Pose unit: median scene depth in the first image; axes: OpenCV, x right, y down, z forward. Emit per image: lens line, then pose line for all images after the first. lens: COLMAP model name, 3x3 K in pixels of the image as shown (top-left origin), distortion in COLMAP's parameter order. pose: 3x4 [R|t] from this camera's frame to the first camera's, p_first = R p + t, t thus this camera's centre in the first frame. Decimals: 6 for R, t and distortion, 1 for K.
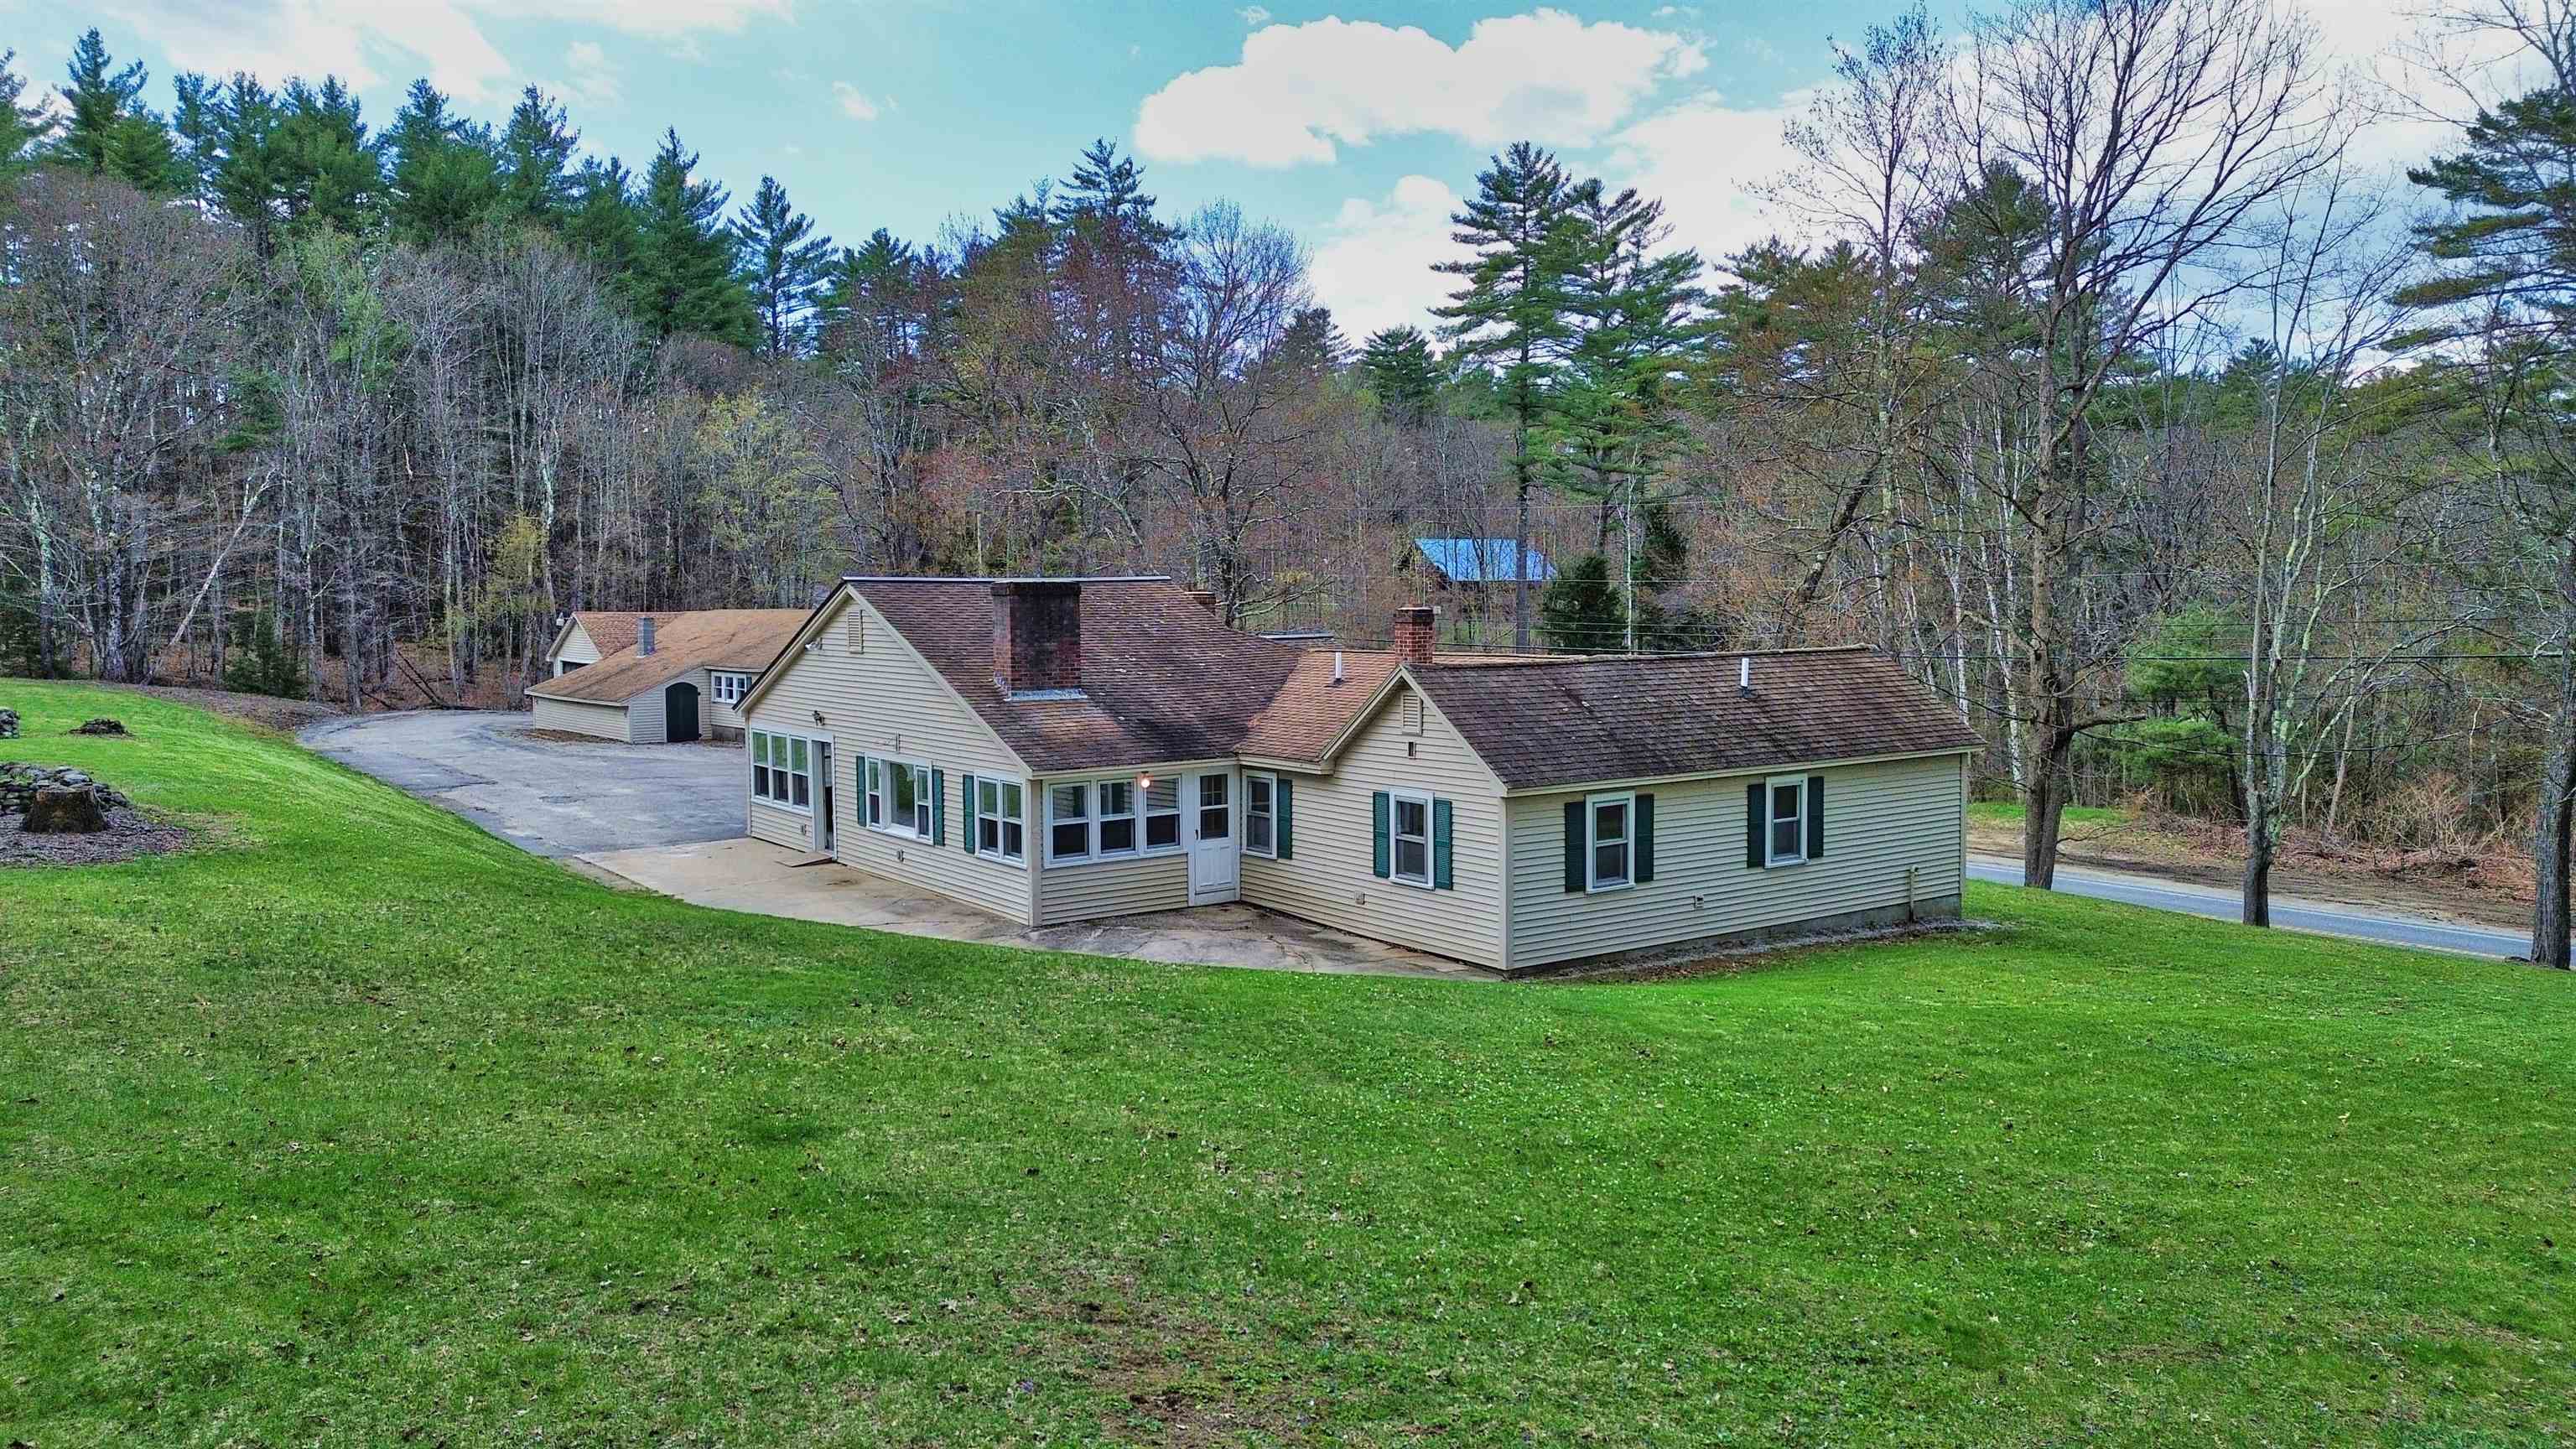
lens RADIAL K [[1829.4, 0, 1300.3], [0, 1829.4, 719.1], [0, 0, 1]] dist [0.108274, -0.113141]
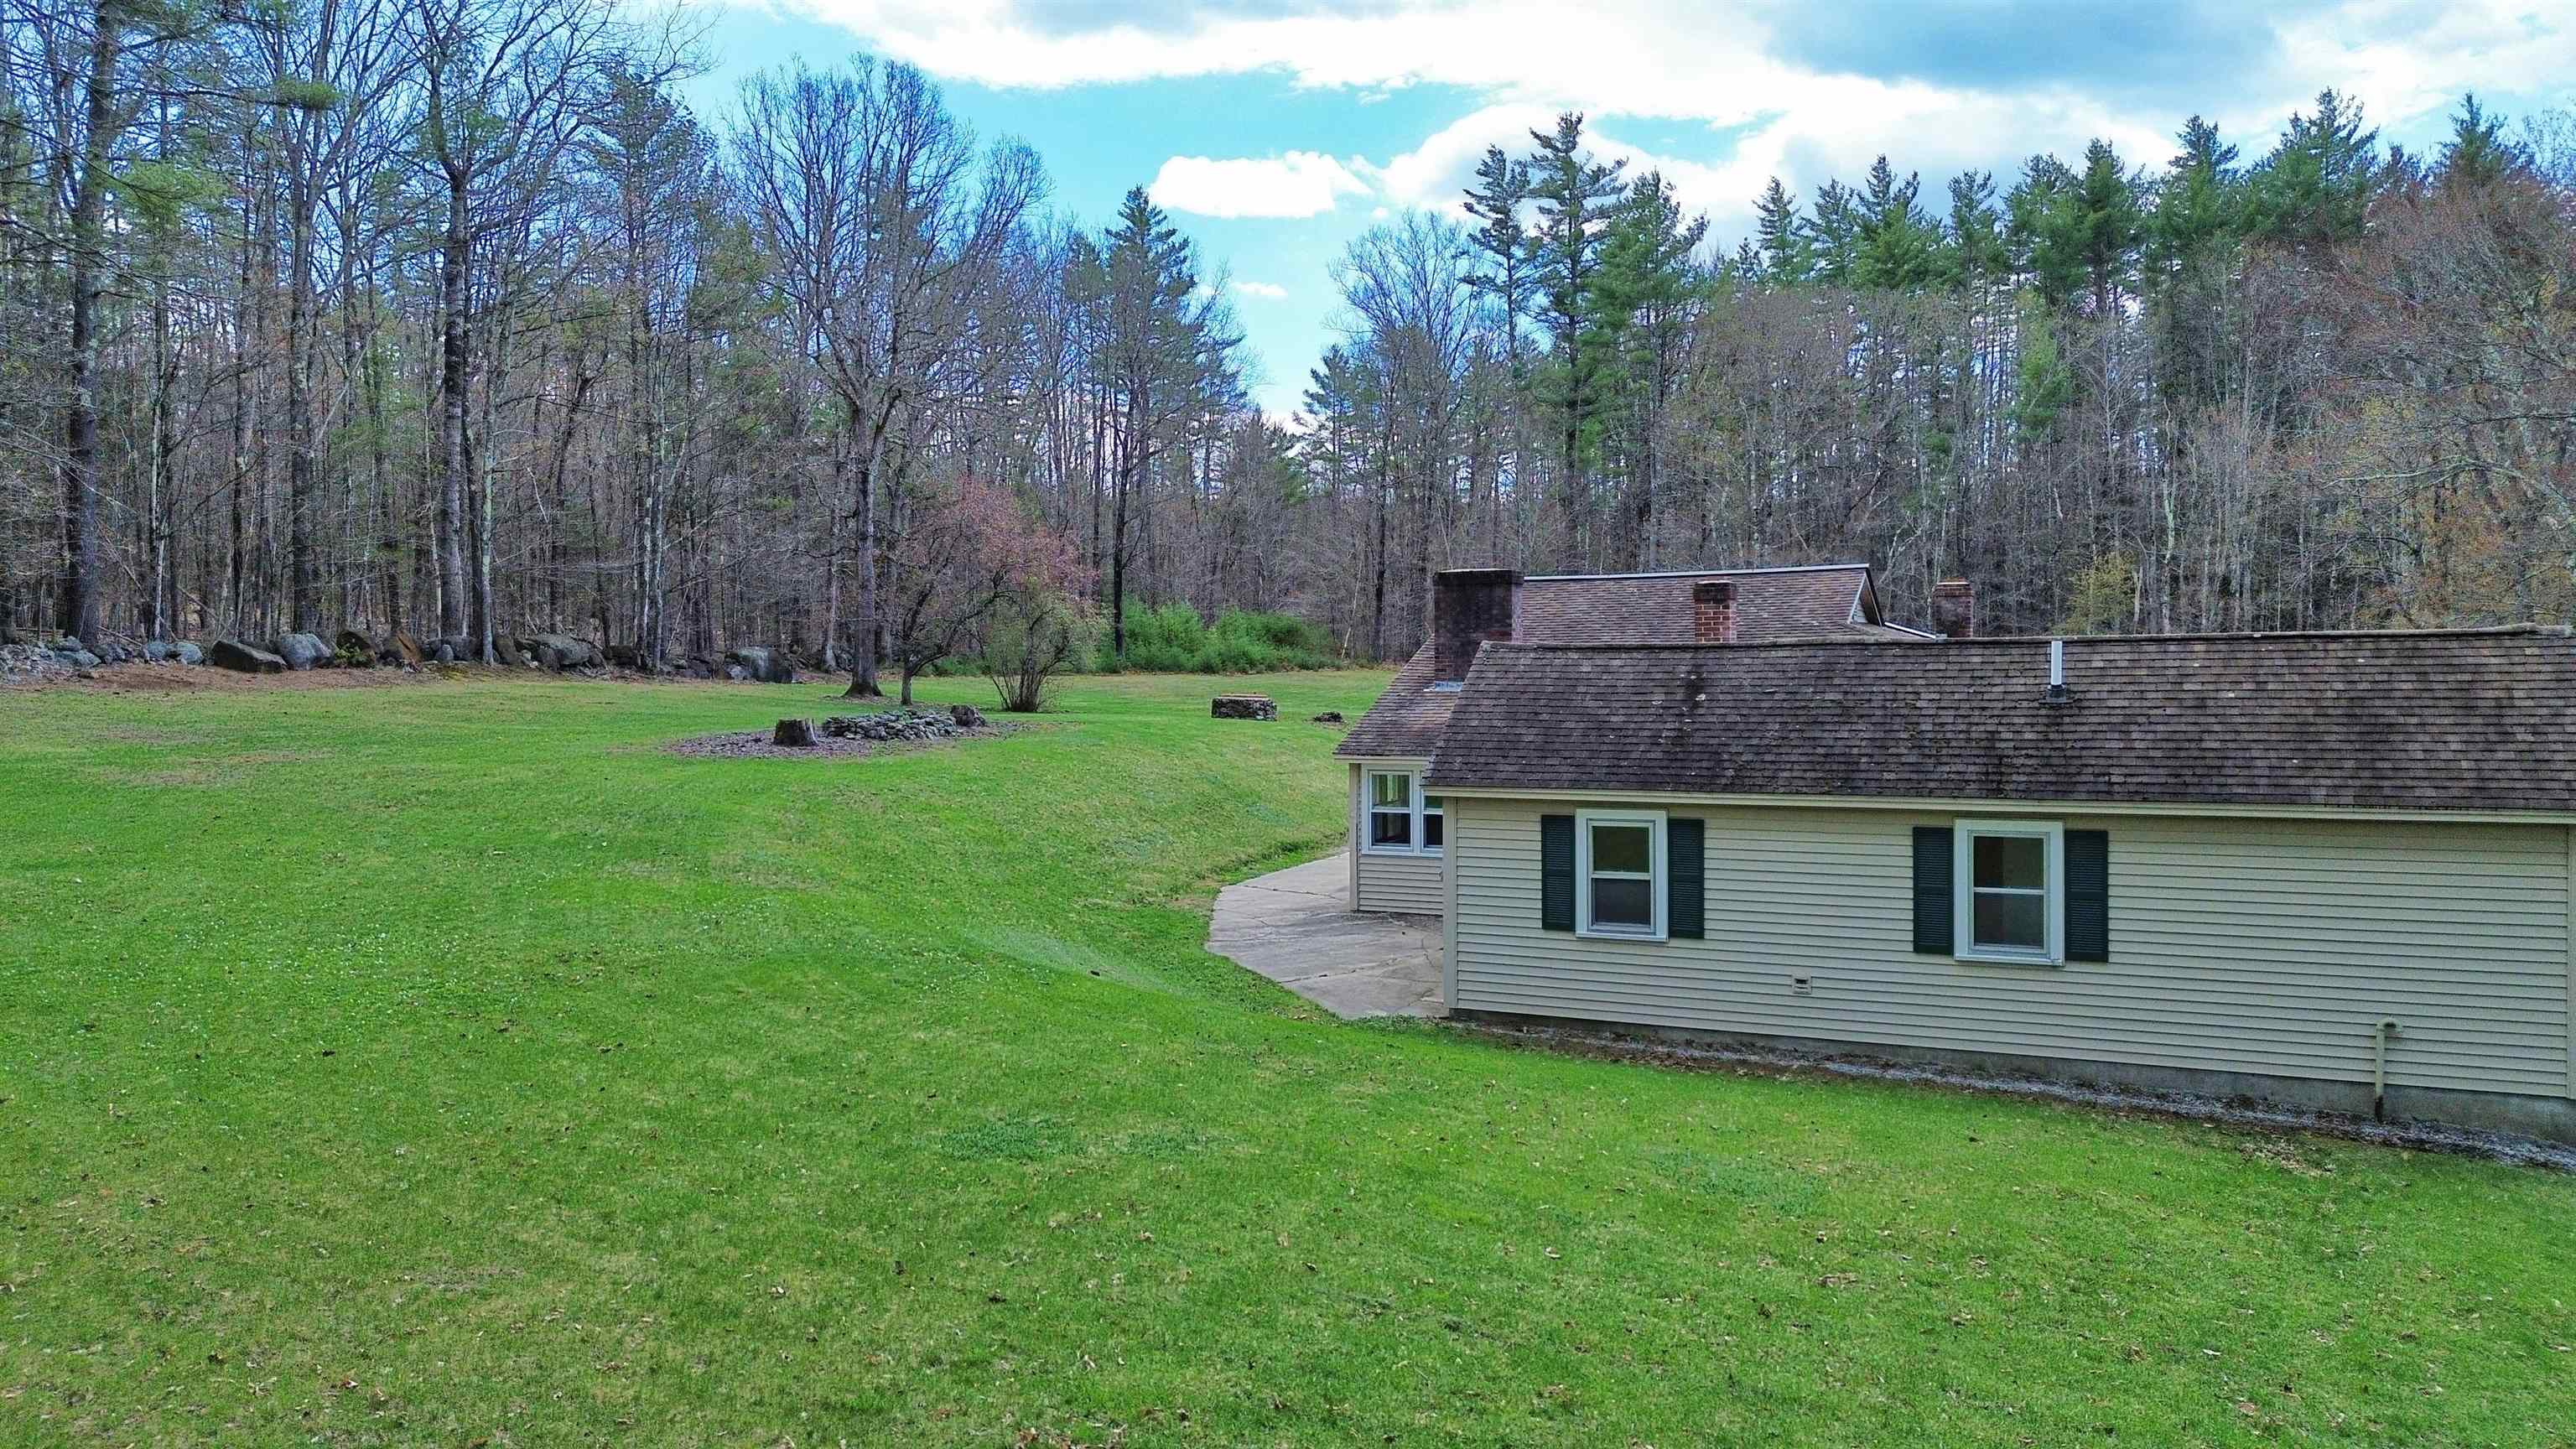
lens RADIAL K [[1829.4, 0, 1300.3], [0, 1829.4, 719.1], [0, 0, 1]] dist [0.108274, -0.113141]
pose [[0.486307, 0.027878, -0.873343, 0.712249], [-0.055955, 0.998433, 0.000713, 0.008911], [0.871994, 0.048521, 0.487105, 0.478134]]
